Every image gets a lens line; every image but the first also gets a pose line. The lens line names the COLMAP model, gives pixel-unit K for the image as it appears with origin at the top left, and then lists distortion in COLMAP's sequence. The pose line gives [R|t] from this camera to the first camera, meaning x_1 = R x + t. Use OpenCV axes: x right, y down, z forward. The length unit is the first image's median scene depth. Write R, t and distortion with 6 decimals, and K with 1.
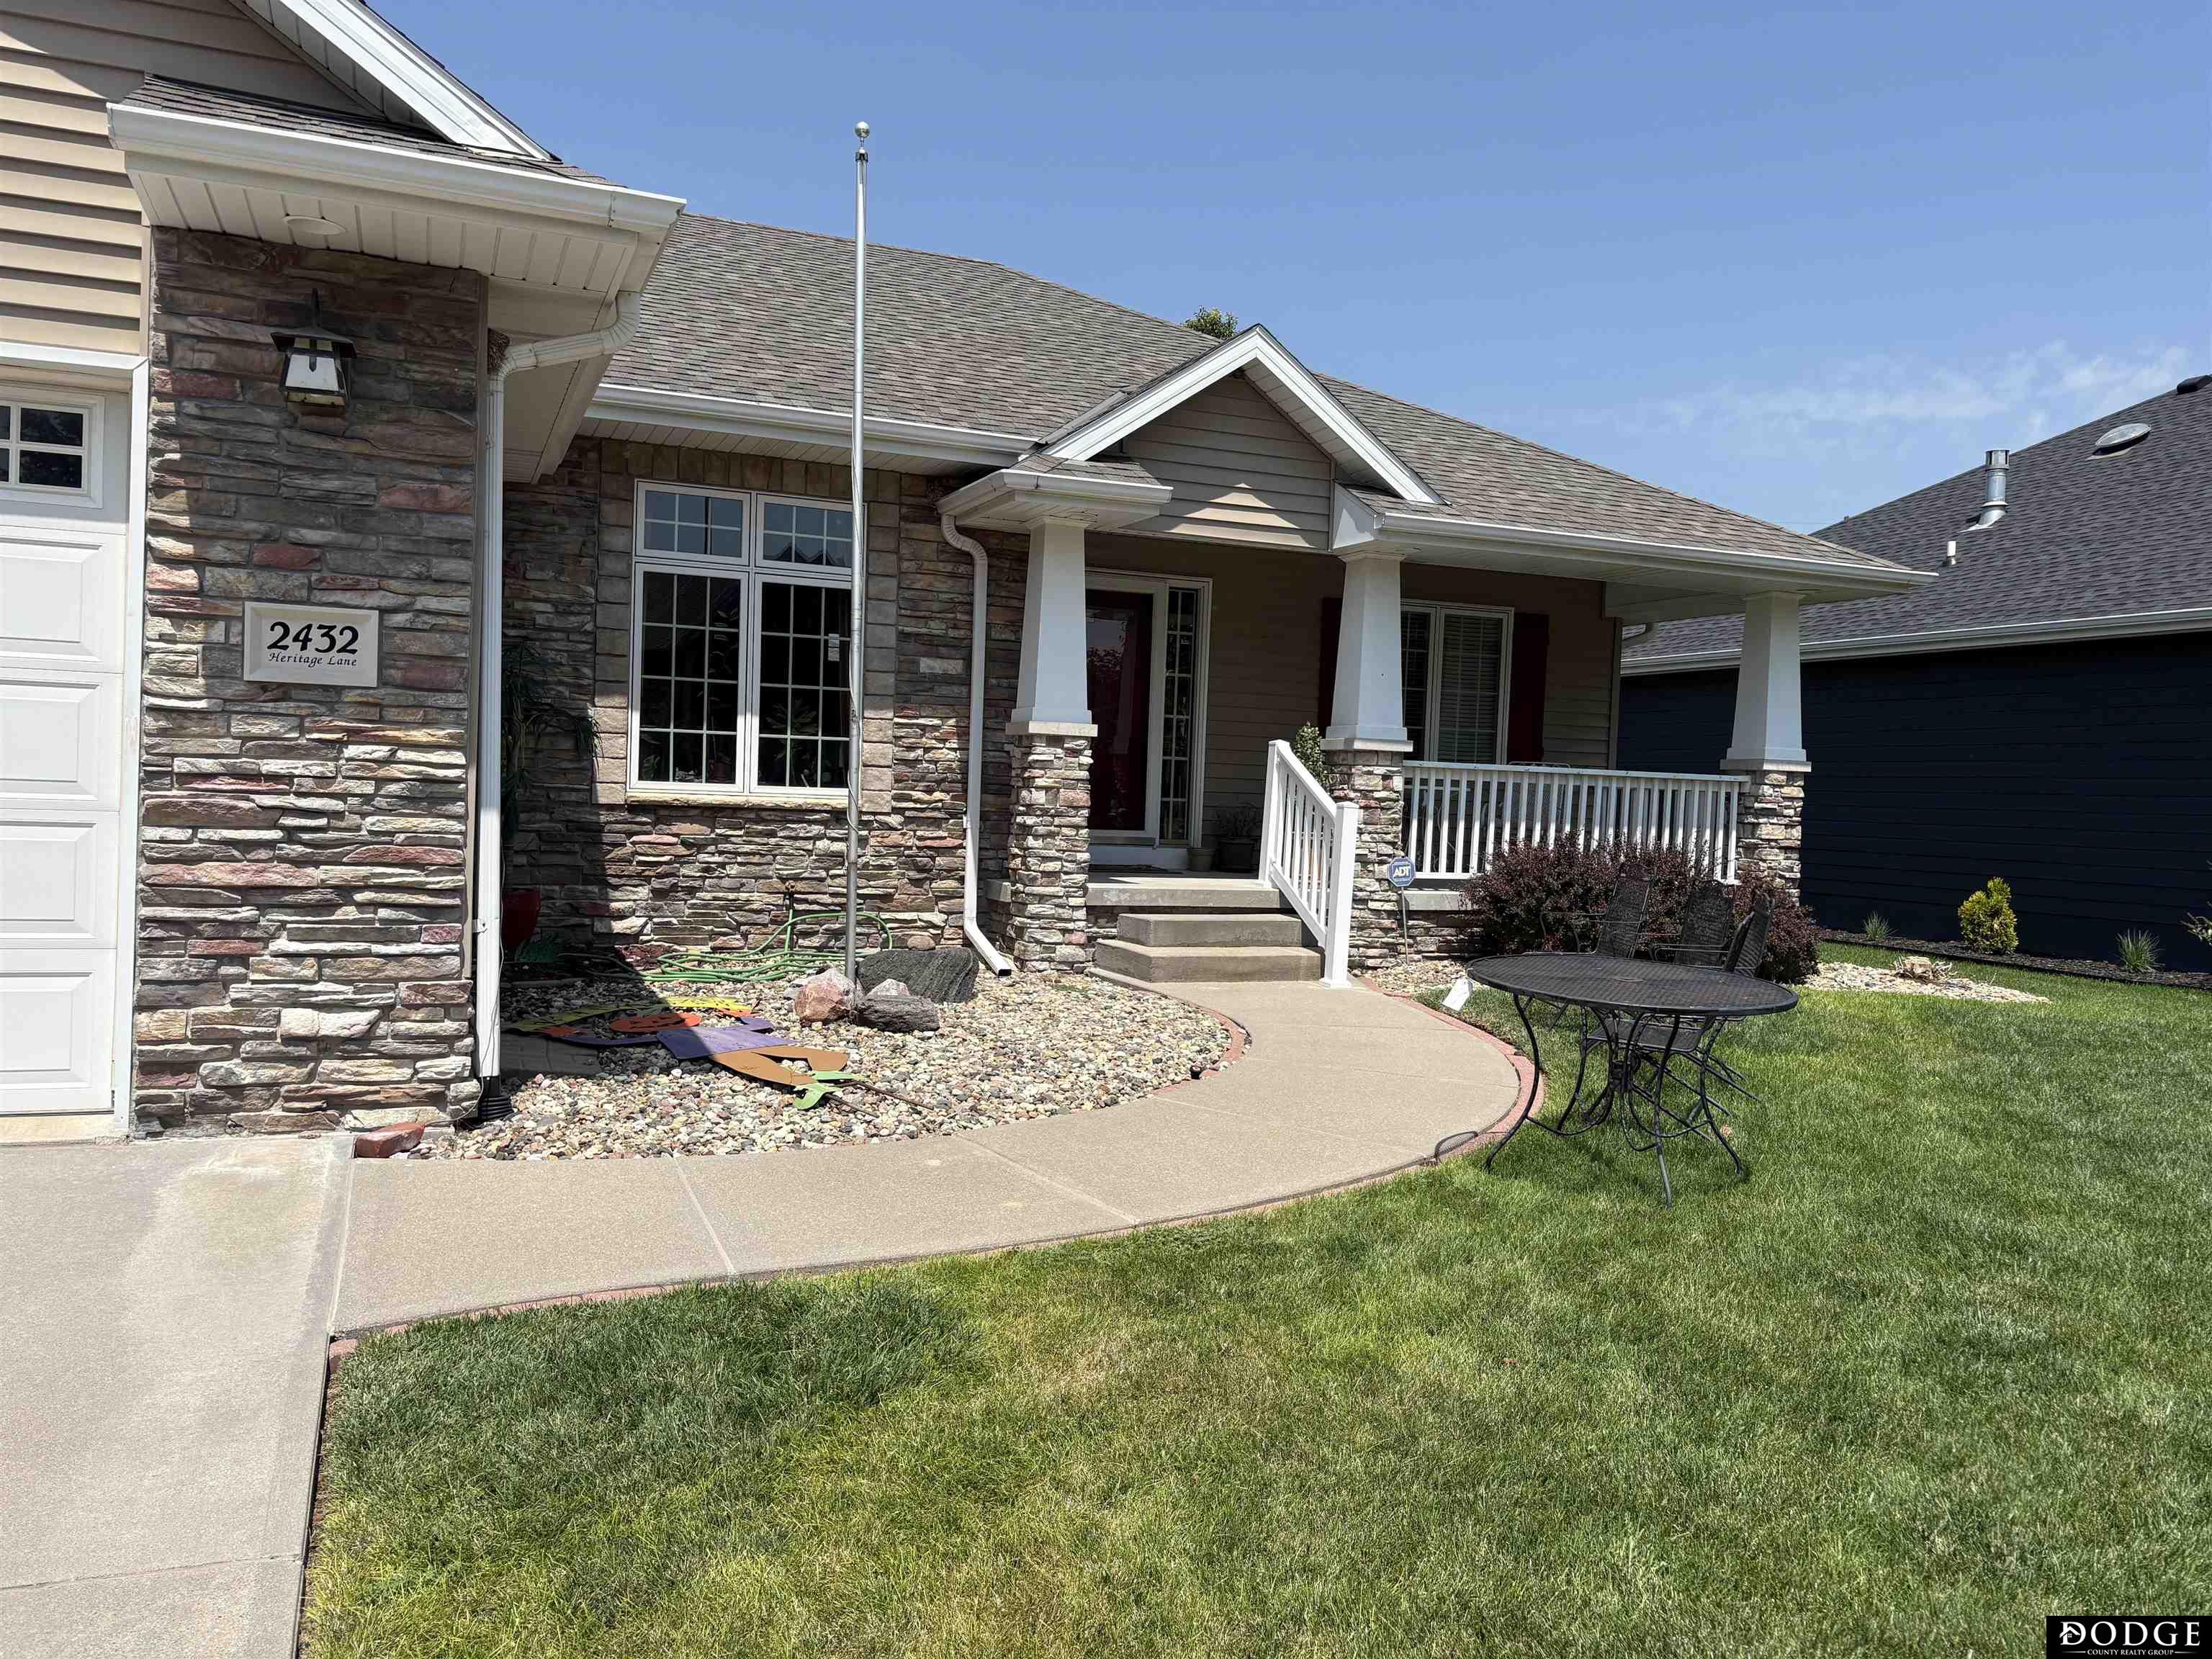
lens RADIAL K [[1667.7, 0, 1092.5], [0, 1667.7, 872.1], [0, 0, 1]] dist [0.093533, -0.156897]
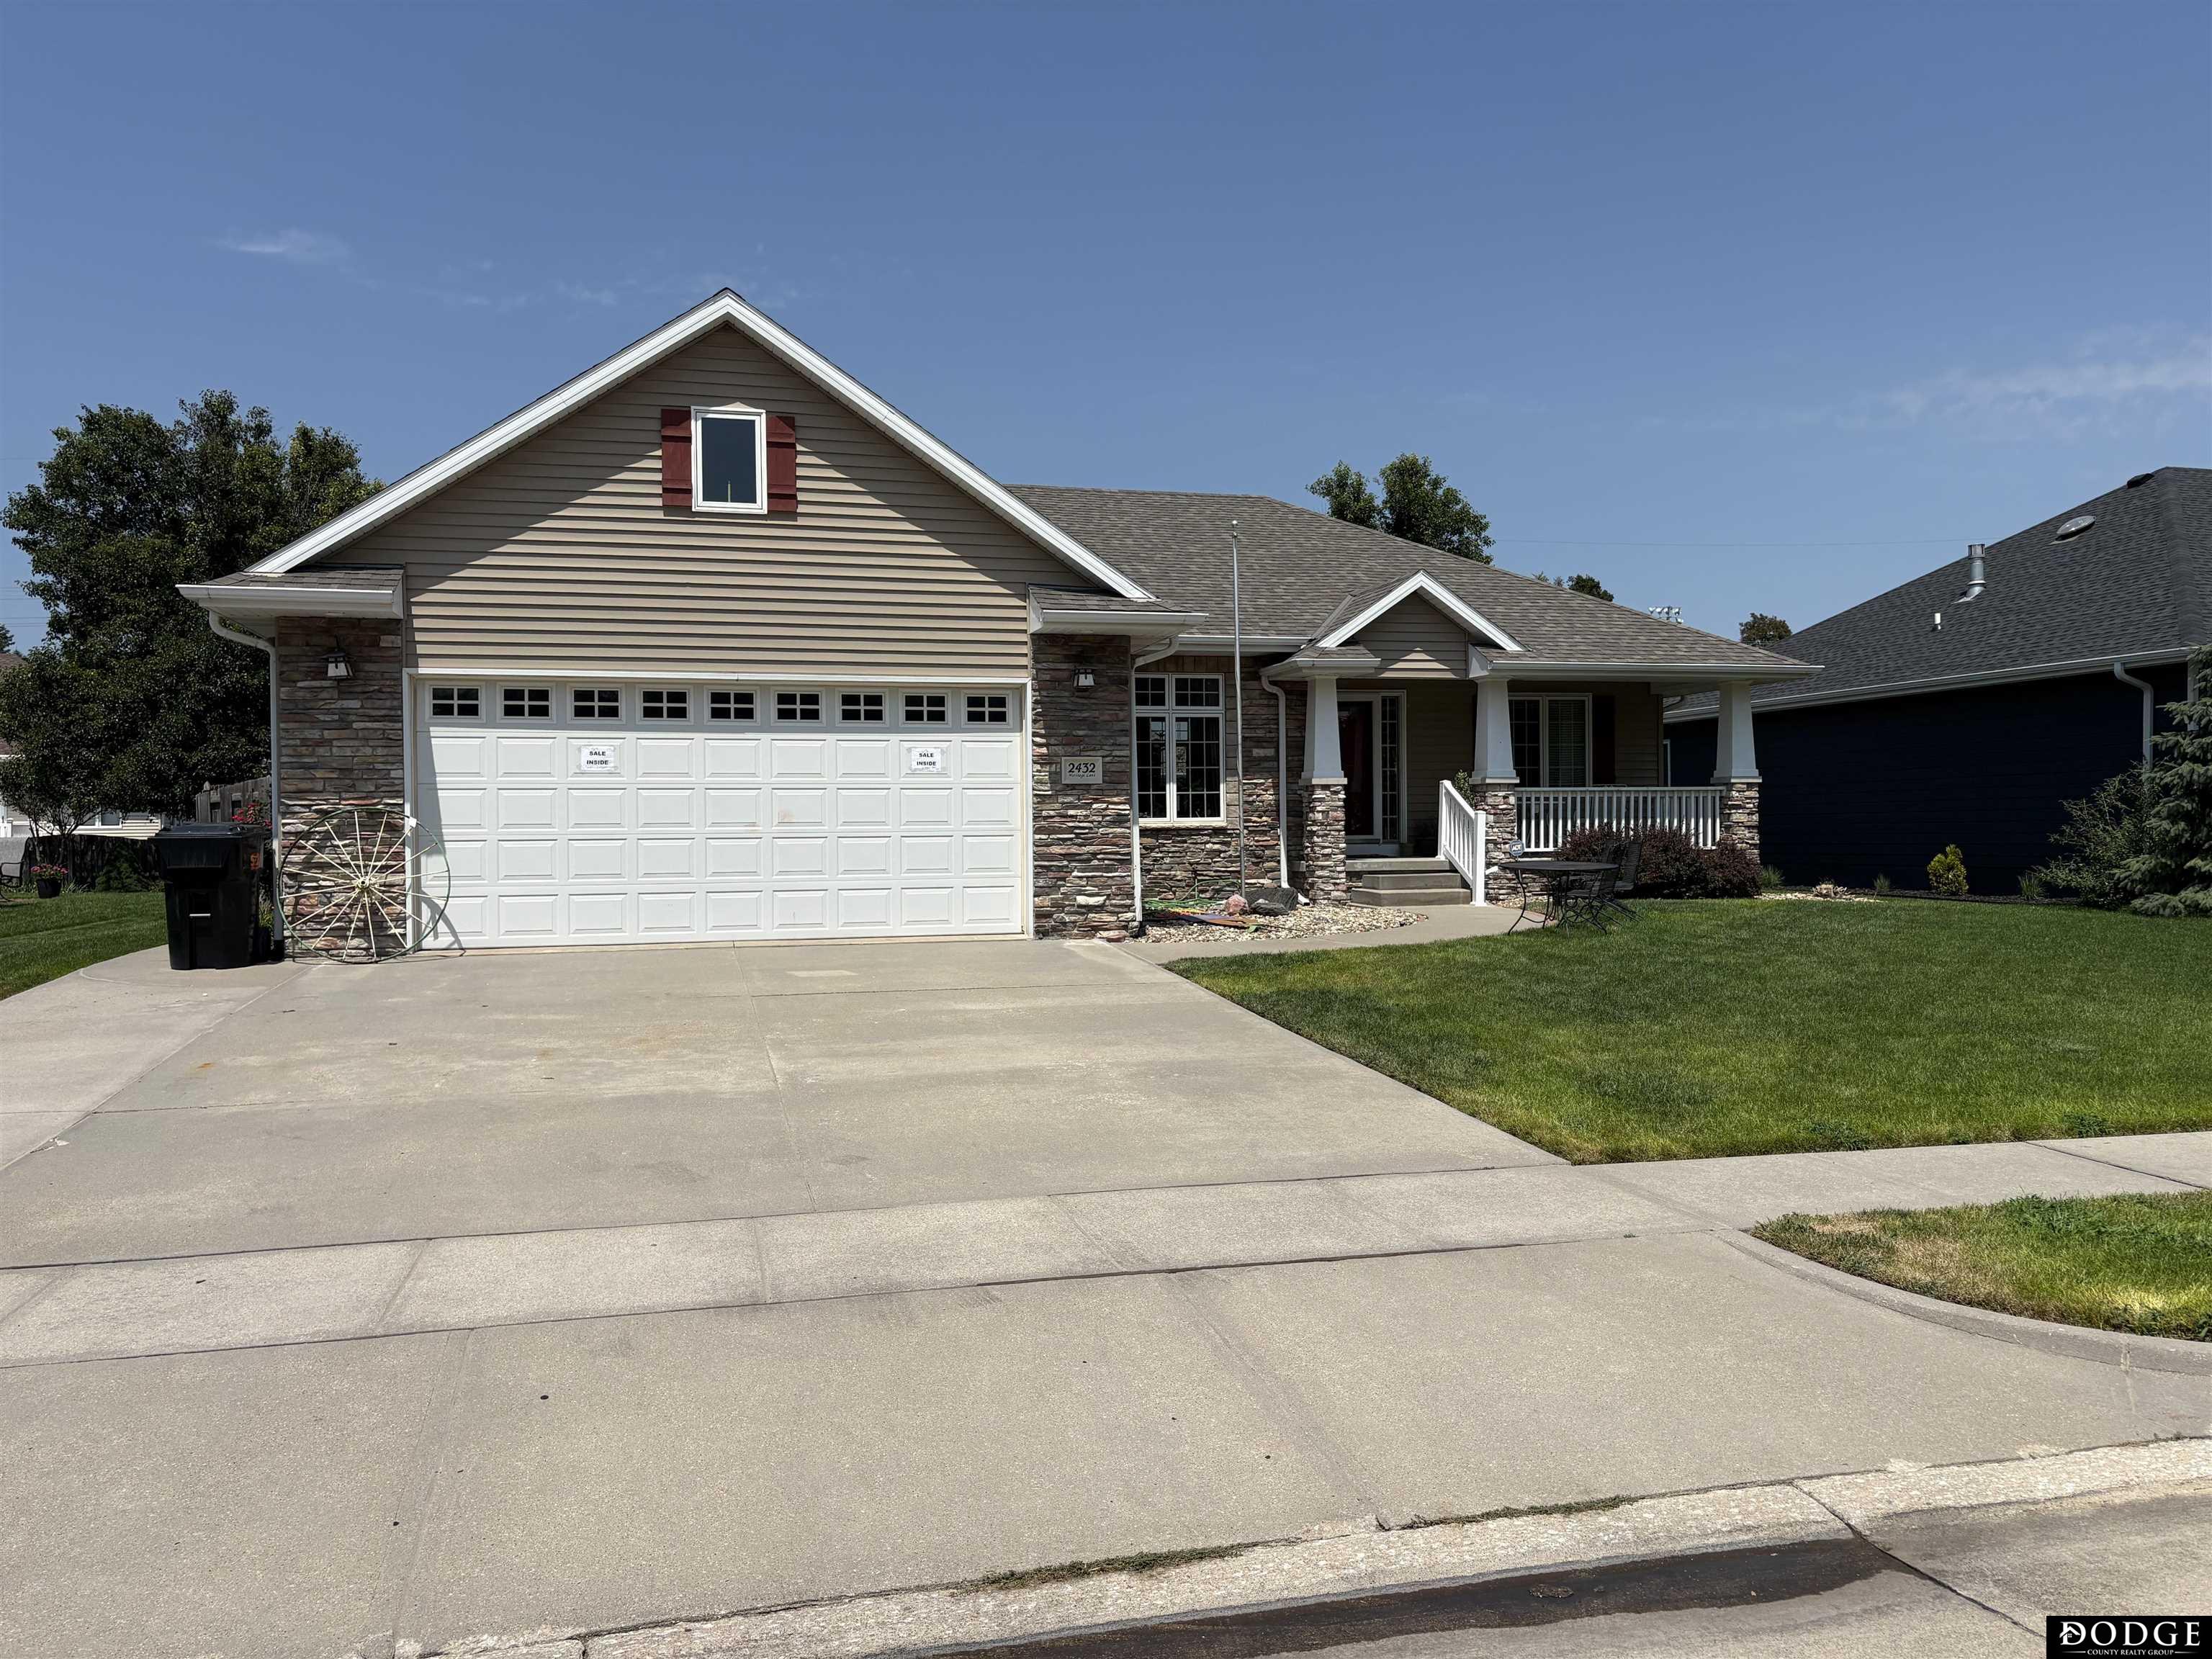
lens RADIAL K [[1667.7, 0, 1092.5], [0, 1667.7, 872.1], [0, 0, 1]] dist [0.093533, -0.156897]
pose [[0.990149, -0.045507, -0.132416, -0.036997], [0.041943, 0.998682, -0.029579, 0.065116], [0.133588, 0.023733, 0.990753, -0.948472]]
